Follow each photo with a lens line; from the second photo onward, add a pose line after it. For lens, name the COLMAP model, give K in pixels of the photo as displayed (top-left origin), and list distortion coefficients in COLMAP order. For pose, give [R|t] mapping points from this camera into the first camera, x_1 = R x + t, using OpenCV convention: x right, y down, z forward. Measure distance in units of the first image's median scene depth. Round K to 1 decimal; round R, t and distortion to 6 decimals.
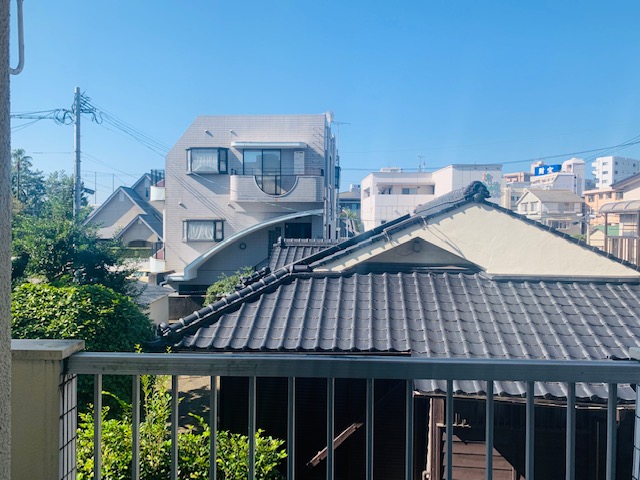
lens RADIAL K [[482.1, 0, 320.0], [0, 482.1, 240.0], [0, 0, 1]] dist [0.001930, -0.000138]
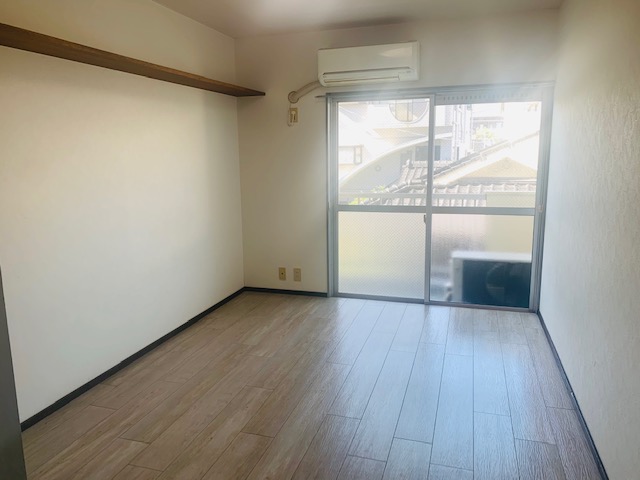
lens RADIAL K [[482.1, 0, 320.0], [0, 482.1, 240.0], [0, 0, 1]] dist [0.001930, -0.000138]
pose [[0.959774, 0.023269, -0.279806, 0.034991], [0.021029, 0.987803, 0.154280, 0.001472], [0.279983, -0.153958, 0.947579, -0.172168]]
